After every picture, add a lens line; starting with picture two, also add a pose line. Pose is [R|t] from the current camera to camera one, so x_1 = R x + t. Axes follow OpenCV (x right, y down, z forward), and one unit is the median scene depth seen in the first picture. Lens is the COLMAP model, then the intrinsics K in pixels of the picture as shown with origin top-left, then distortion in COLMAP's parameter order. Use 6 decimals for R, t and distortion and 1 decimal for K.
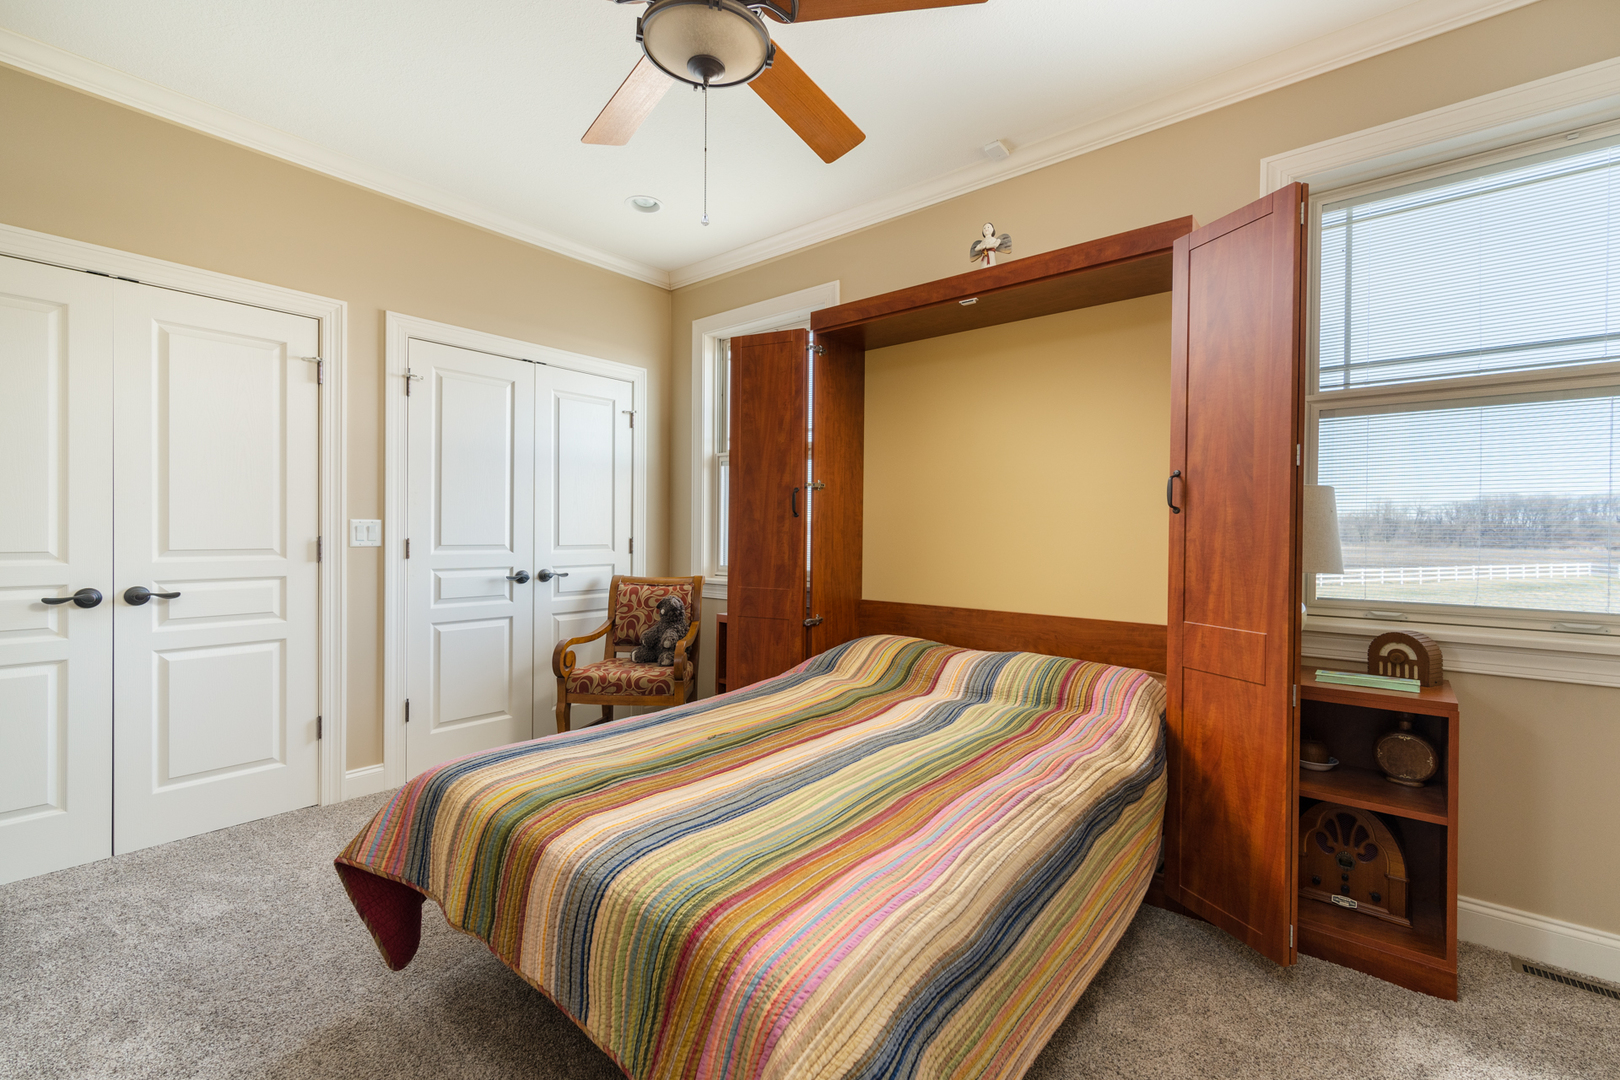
lens RADIAL K [[682.1, 0, 807.0], [0, 682.1, 535.7], [0, 0, 1]] dist [0.001027, 0.000025]
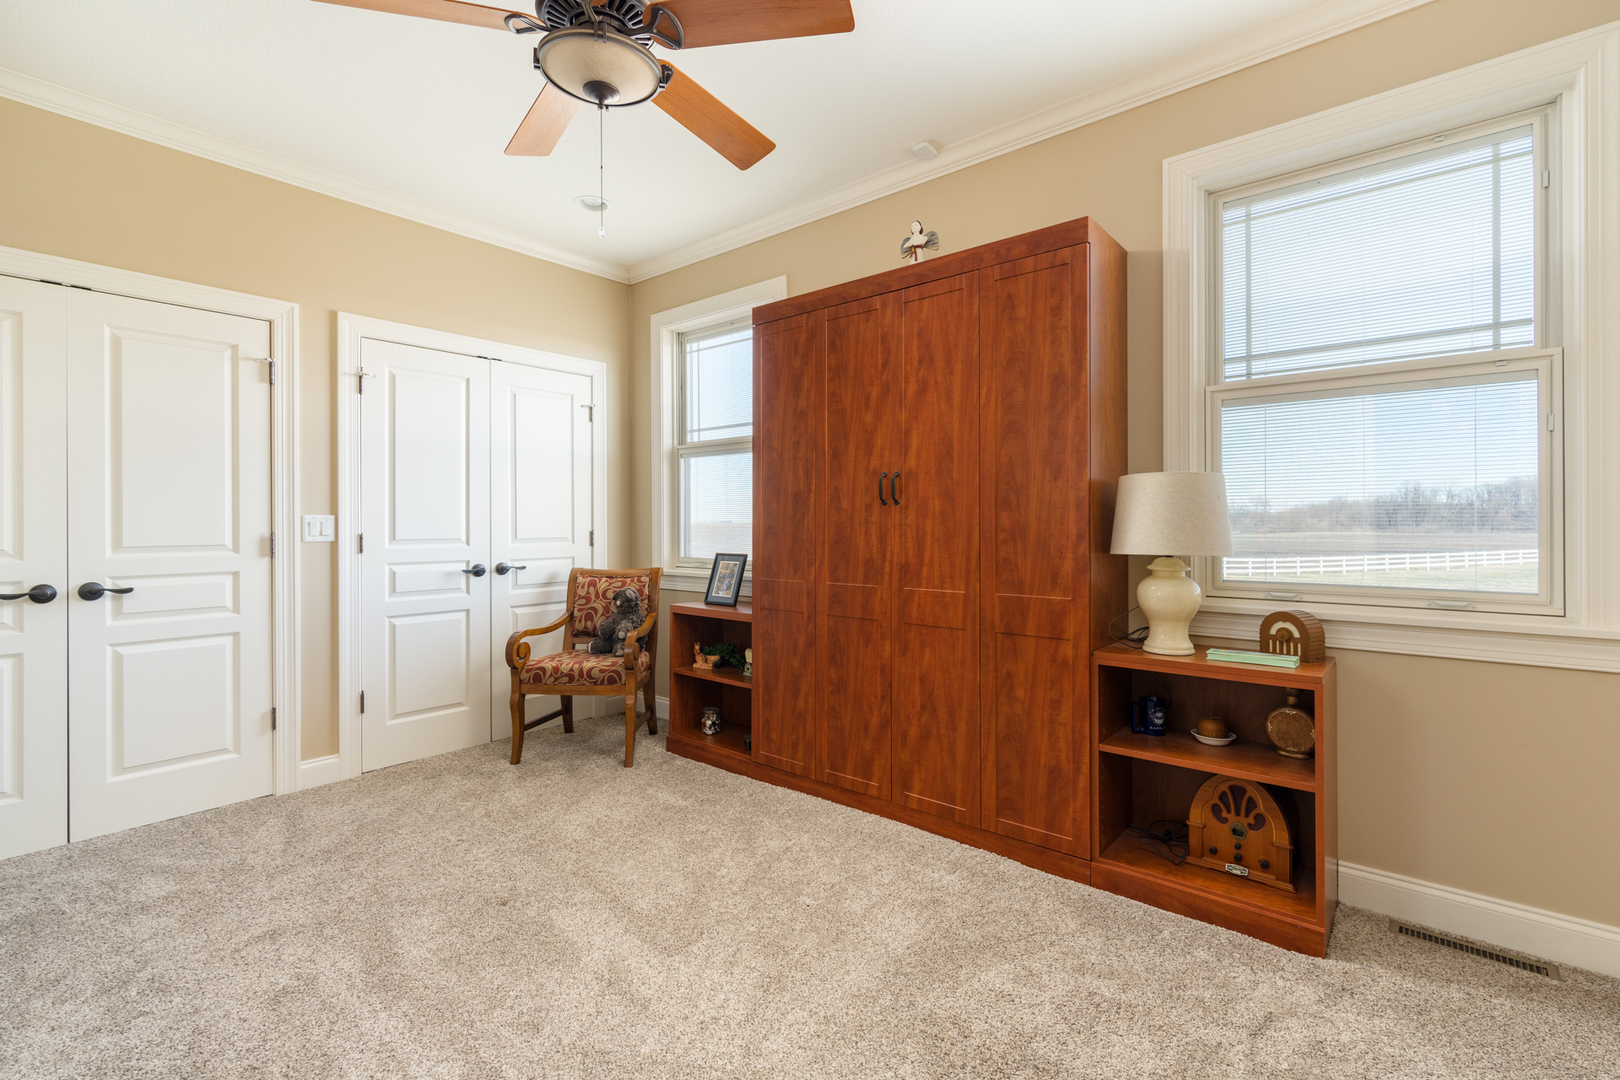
lens RADIAL K [[706.2, 0, 812.8], [0, 706.2, 522.9], [0, 0, 1]] dist [0.000449, 0.000144]
pose [[0.999934, -0.011261, -0.002068, 0.107996], [0.011247, 0.999917, -0.006242, 0.002869], [0.002138, 0.006219, 0.999978, -0.064960]]
